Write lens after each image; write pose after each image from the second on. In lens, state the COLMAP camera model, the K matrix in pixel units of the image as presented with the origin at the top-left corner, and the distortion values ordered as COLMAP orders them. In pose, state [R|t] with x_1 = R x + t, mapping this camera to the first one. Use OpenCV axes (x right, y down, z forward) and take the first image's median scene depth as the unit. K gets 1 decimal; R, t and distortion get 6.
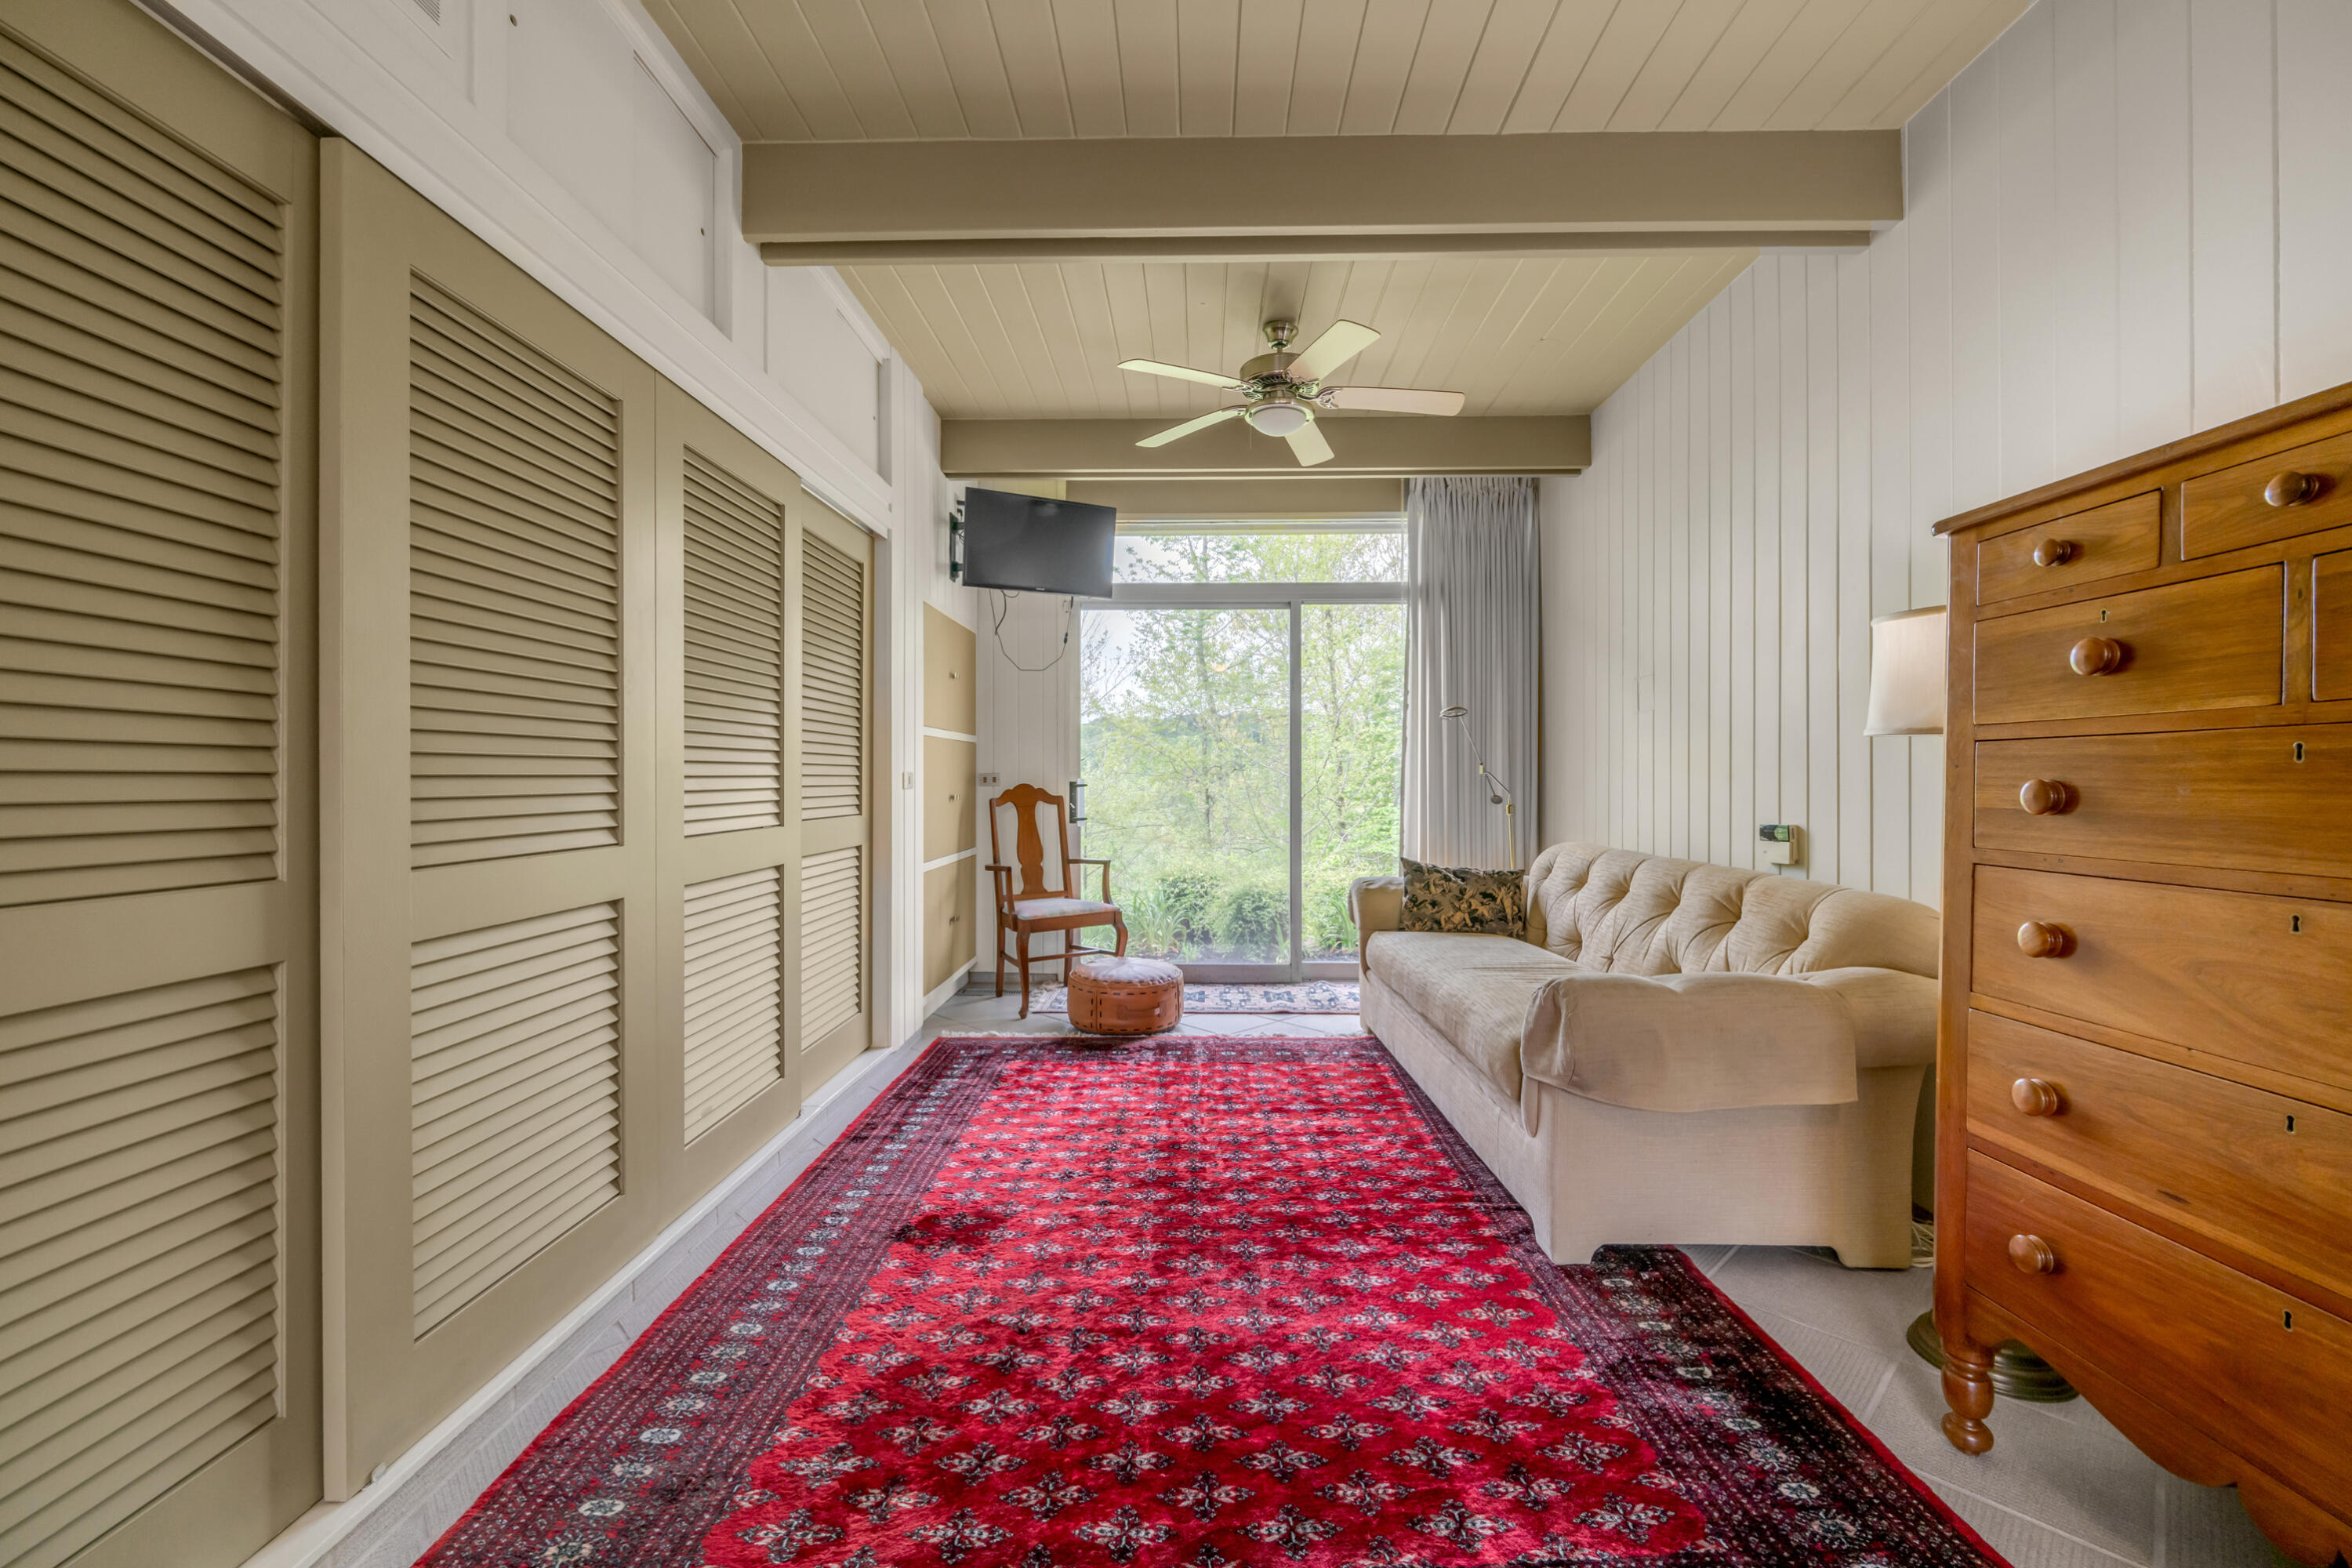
lens RADIAL K [[954.6, 0, 1174.1], [0, 954.6, 773.1], [0, 0, 1]] dist [-0.000634, -0.002692]
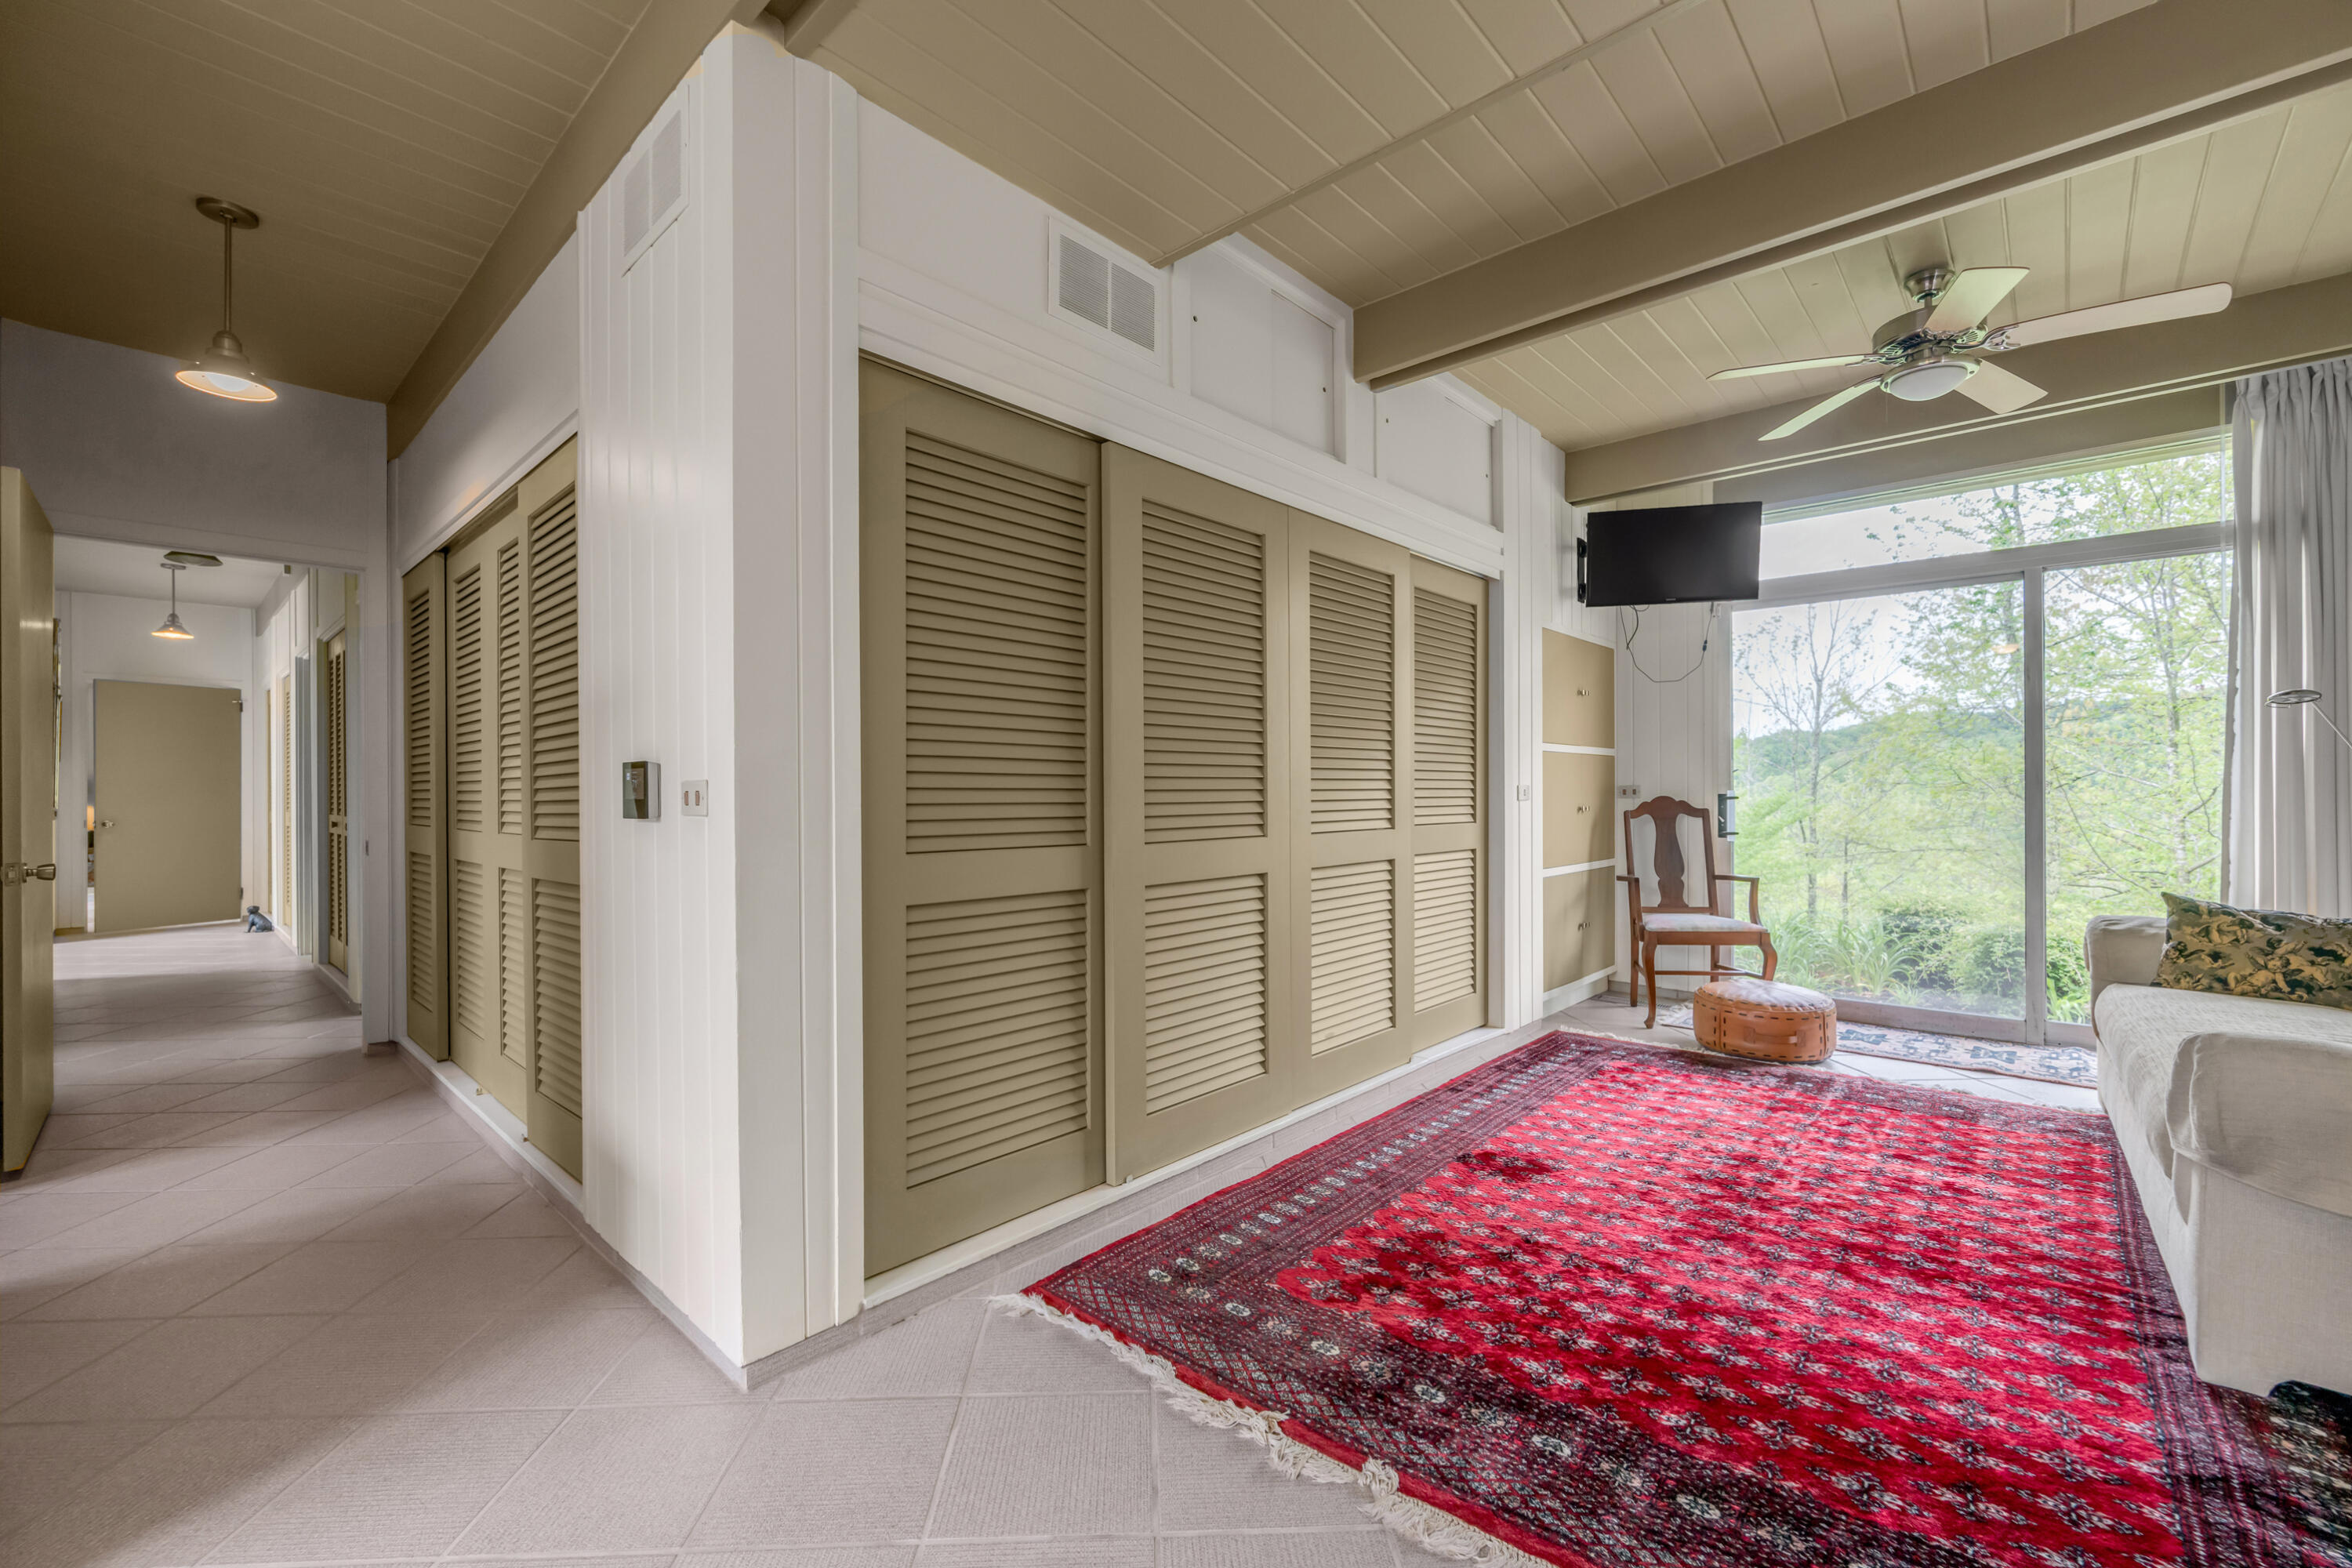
lens RADIAL K [[967.3, 0, 1176.0], [0, 967.3, 784.0], [0, 0, 1]] dist [-0.000866, -0.000261]
pose [[0.755550, -0.006631, -0.655058, 0.209609], [0.005590, 0.999978, -0.003675, -0.000752], [0.655067, -0.000885, 0.755570, -0.156182]]
